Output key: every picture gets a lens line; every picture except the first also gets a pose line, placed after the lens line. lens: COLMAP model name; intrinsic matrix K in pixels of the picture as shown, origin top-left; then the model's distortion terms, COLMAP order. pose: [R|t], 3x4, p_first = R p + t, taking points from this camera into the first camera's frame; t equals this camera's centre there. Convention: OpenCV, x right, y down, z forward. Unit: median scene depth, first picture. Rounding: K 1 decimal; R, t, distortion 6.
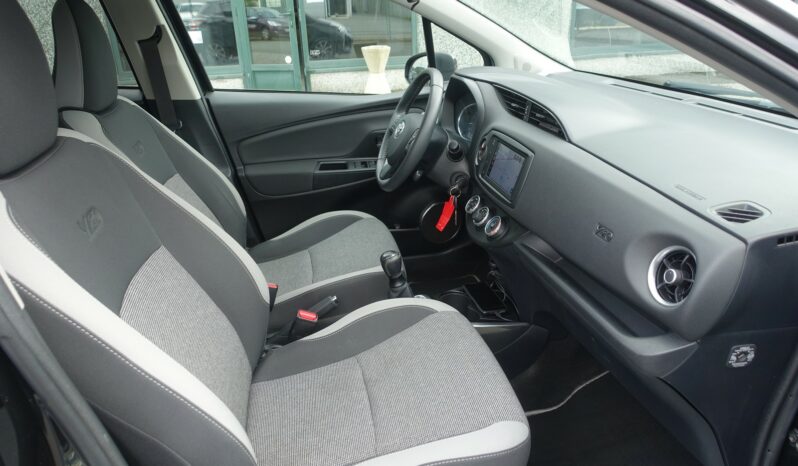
lens RADIAL K [[548.2, 0, 399.0], [0, 548.2, 233.0], [0, 0, 1]] dist [-0.005592, 0.004090]
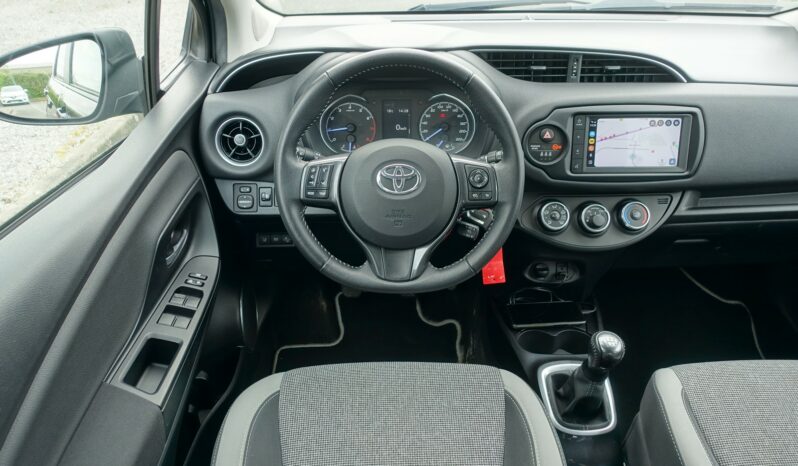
lens RADIAL K [[548.2, 0, 399.0], [0, 548.2, 233.0], [0, 0, 1]] dist [-0.005592, 0.004090]
pose [[0.190313, -0.504568, 0.842135, -0.549434], [0.380703, 0.828618, 0.410435, -0.429673], [-0.904901, 0.242492, 0.349788, 0.995300]]
